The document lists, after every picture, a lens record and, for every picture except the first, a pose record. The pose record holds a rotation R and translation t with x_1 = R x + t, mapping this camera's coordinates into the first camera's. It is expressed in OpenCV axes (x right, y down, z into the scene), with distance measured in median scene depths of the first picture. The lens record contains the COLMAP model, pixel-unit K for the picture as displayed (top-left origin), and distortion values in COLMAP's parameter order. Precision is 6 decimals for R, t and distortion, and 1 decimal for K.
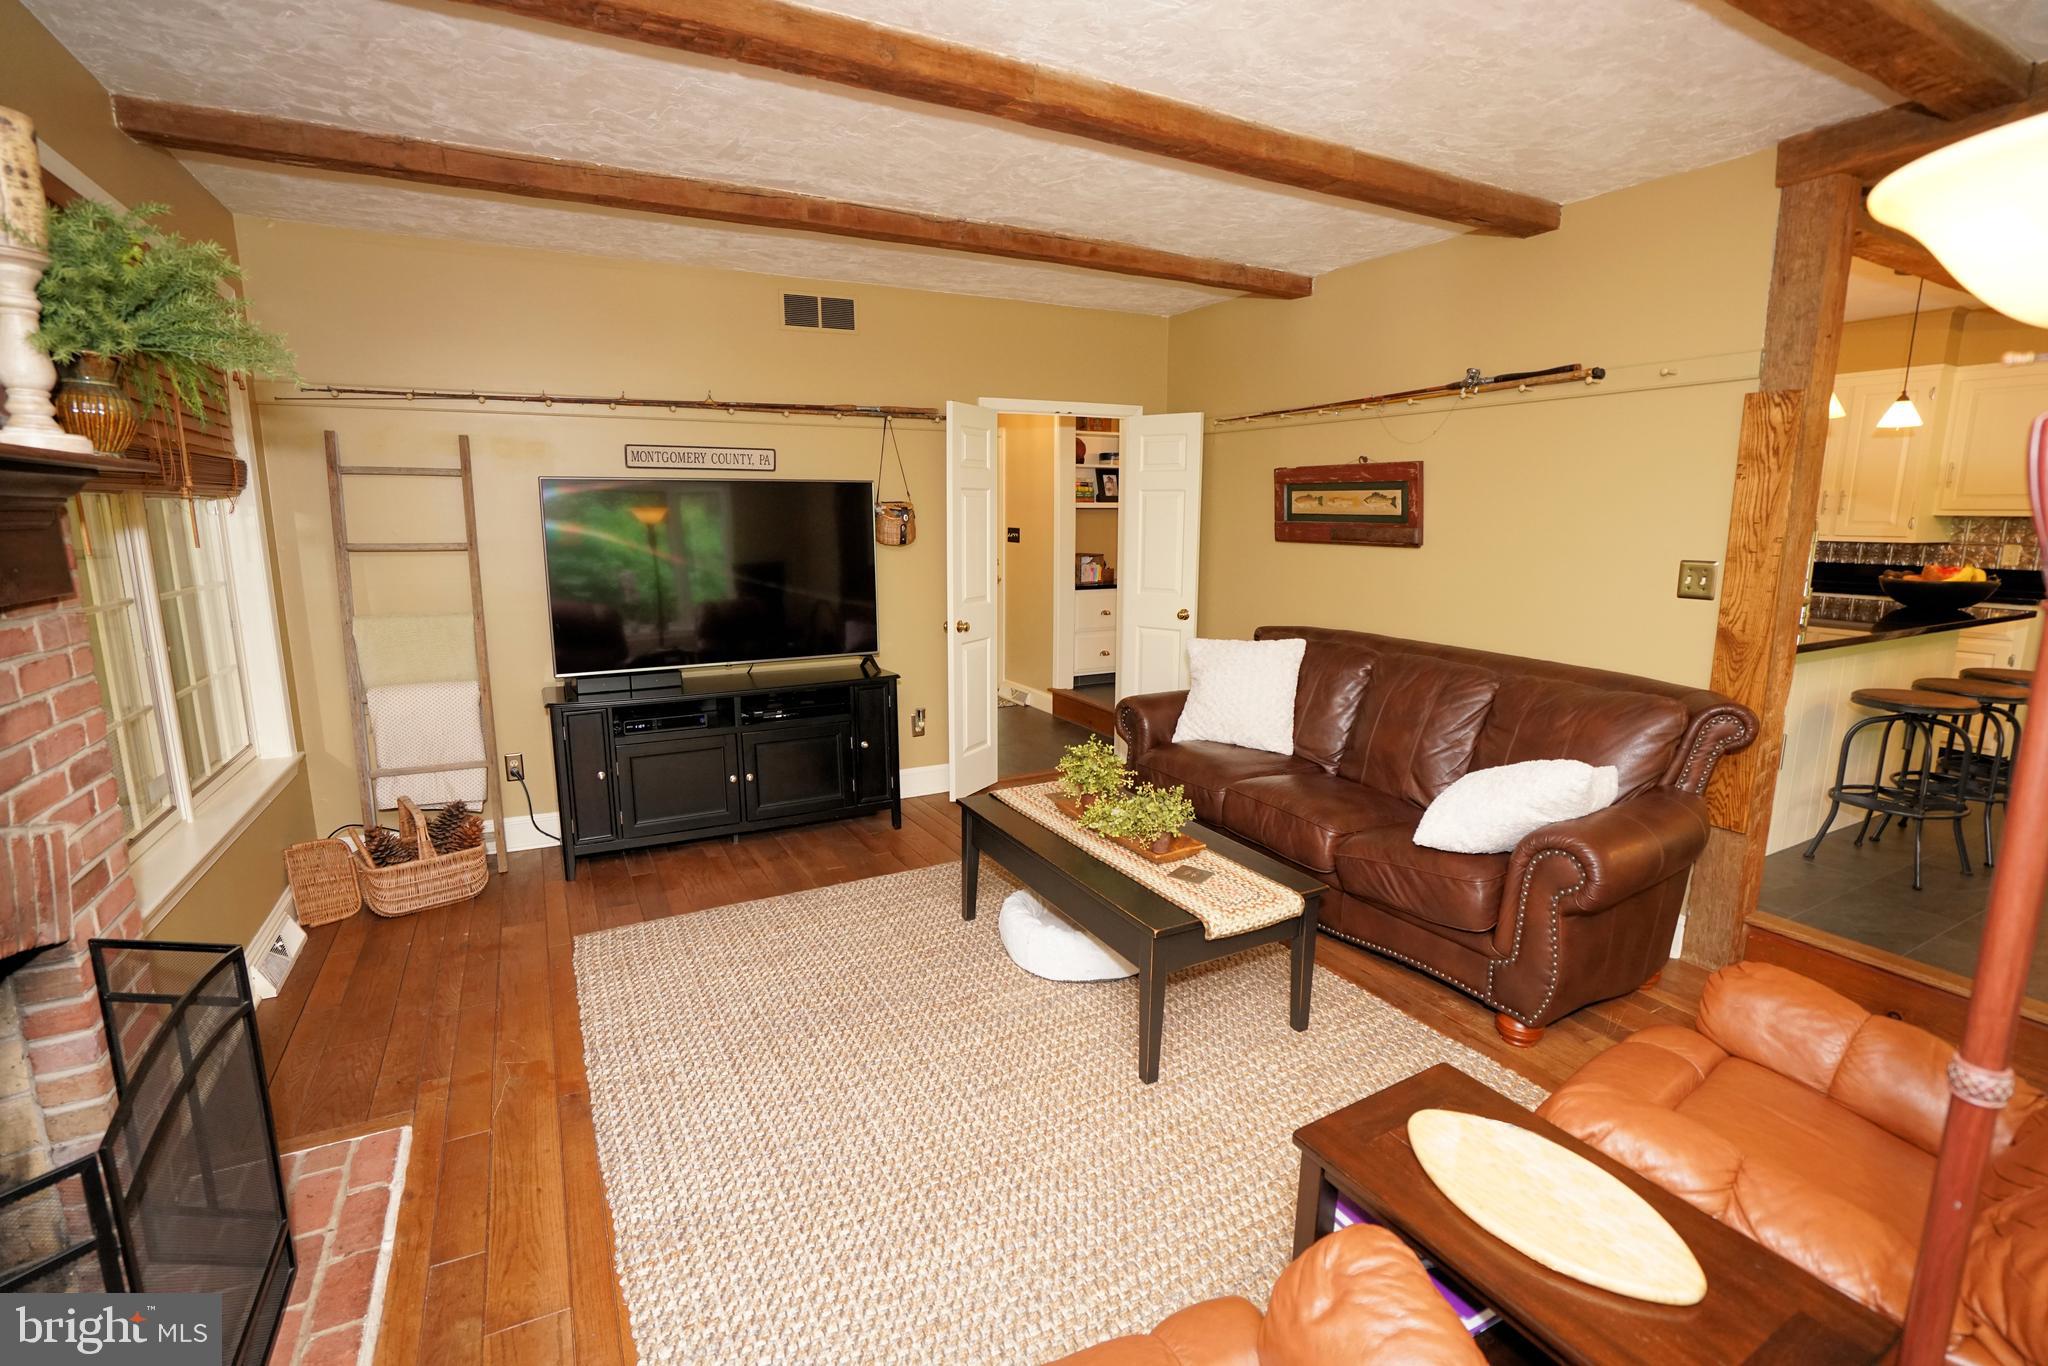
lens RADIAL K [[939.7, 0, 1035.5], [0, 939.7, 690.4], [0, 0, 1]] dist [-0.026530, 0.000673]
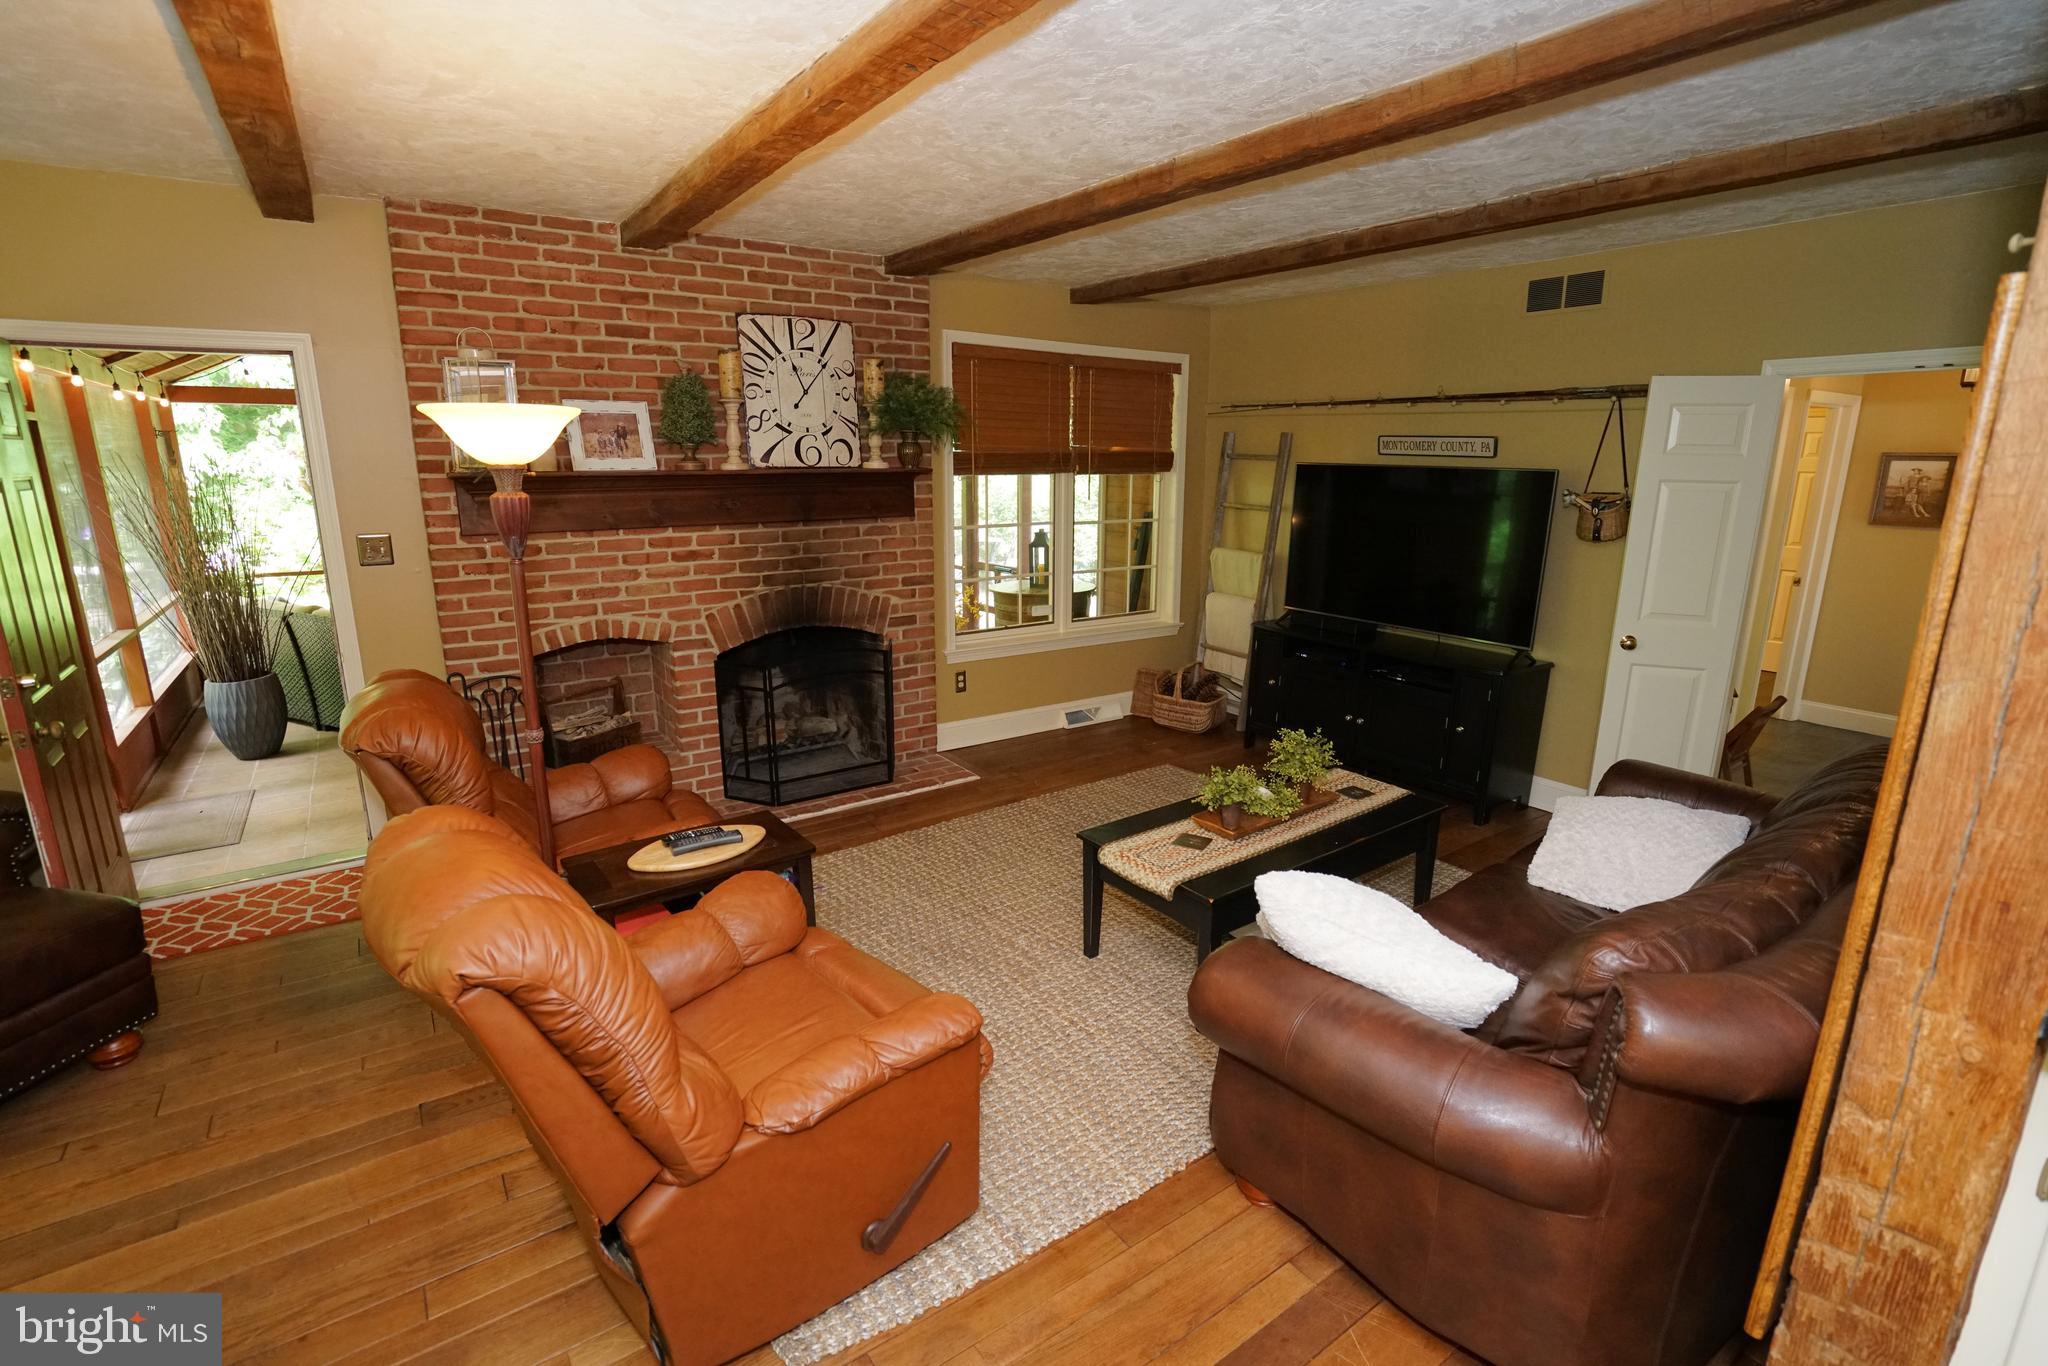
lens RADIAL K [[939.7, 0, 1037.4], [0, 939.7, 674.0], [0, 0, 1]] dist [-0.026530, 0.000673]
pose [[0.142094, 0.225433, -0.963841, 0.760686], [-0.196371, 0.960788, 0.195769, -0.114123], [0.970179, 0.161452, 0.180791, 0.387901]]
